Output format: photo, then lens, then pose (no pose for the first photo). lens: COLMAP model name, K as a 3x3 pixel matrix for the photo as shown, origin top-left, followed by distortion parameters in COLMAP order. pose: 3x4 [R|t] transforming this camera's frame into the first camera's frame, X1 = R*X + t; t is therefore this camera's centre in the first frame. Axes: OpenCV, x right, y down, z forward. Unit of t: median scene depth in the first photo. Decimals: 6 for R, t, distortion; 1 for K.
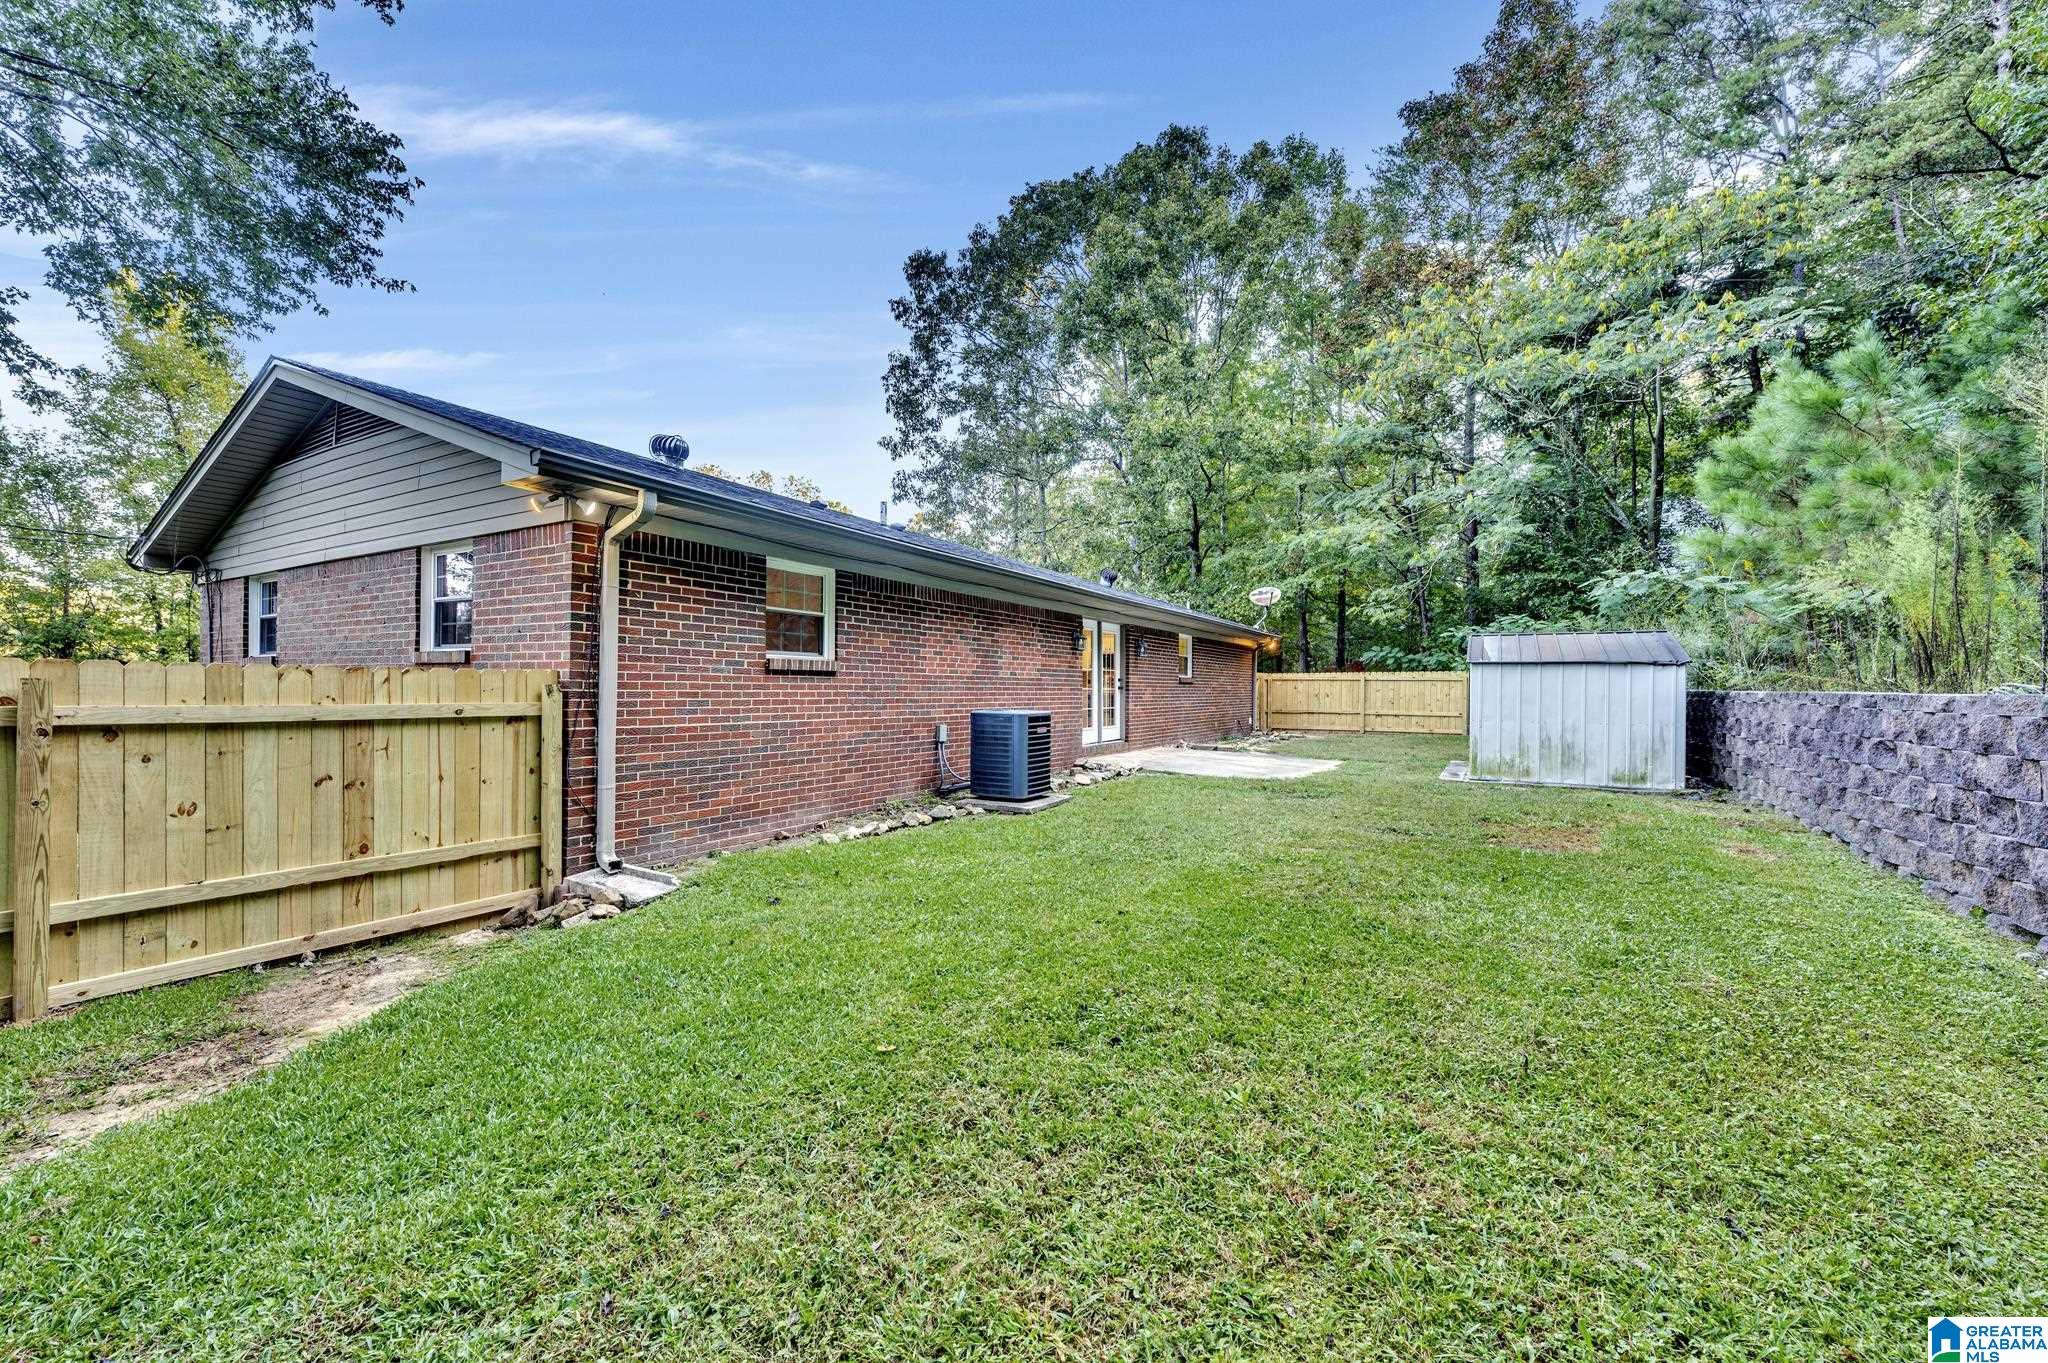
lens RADIAL K [[814.5, 0, 1029.8], [0, 814.5, 682.6], [0, 0, 1]] dist [0.001822, 0.000122]
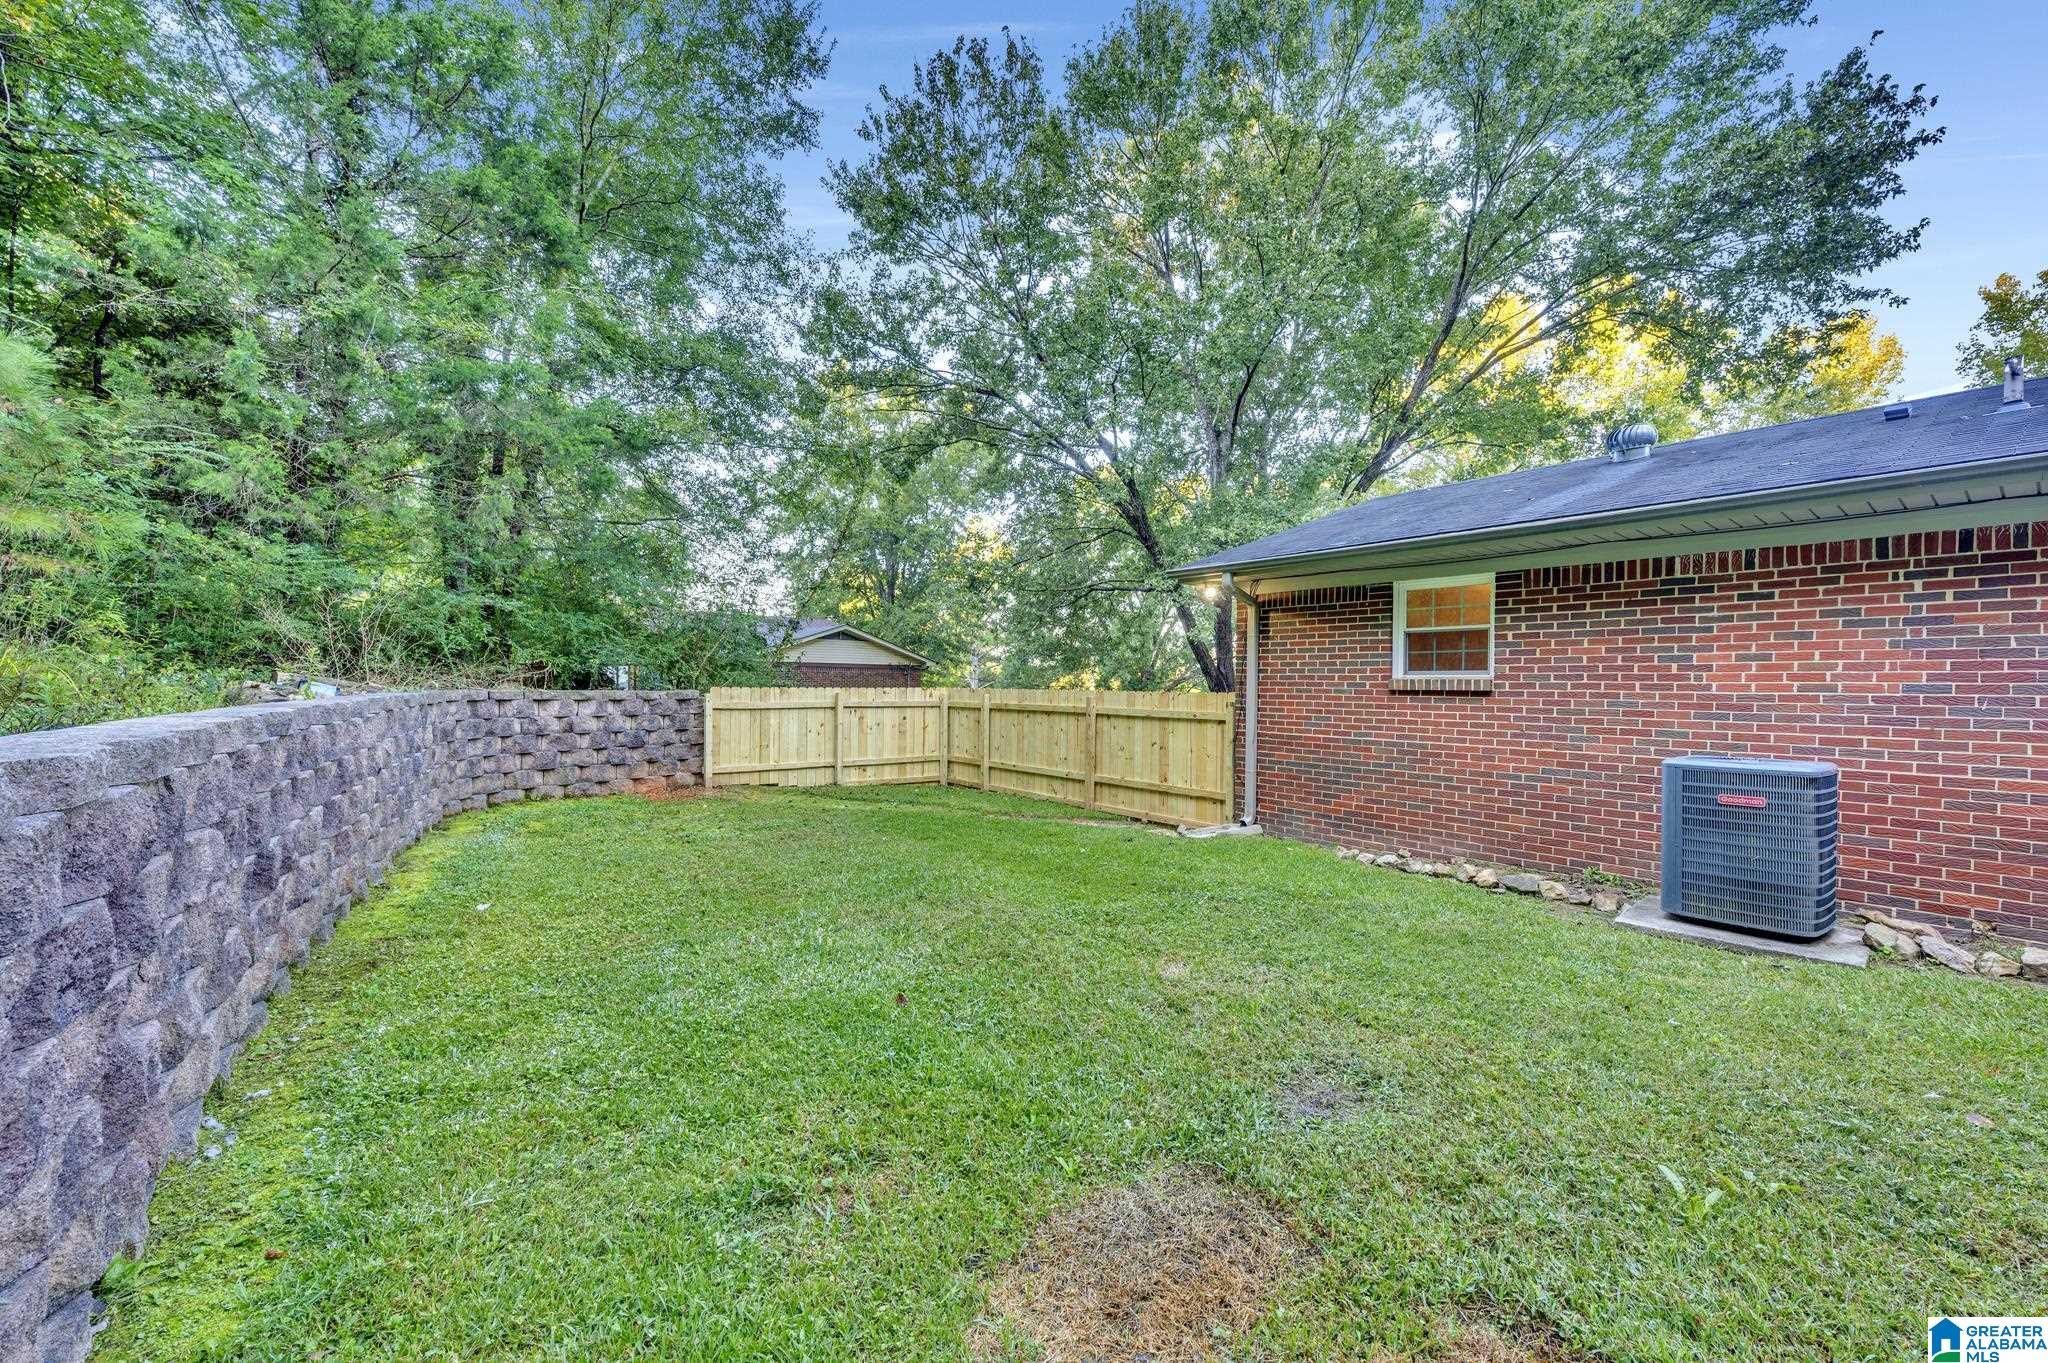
lens RADIAL K [[814.5, 0, 1029.8], [0, 814.5, 682.6], [0, 0, 1]] dist [0.001822, 0.000122]
pose [[-0.387606, -0.014171, -0.921716, 0.760287], [-0.007707, 0.999897, -0.012132, -0.008807], [0.921793, 0.002401, -0.387675, 0.903200]]
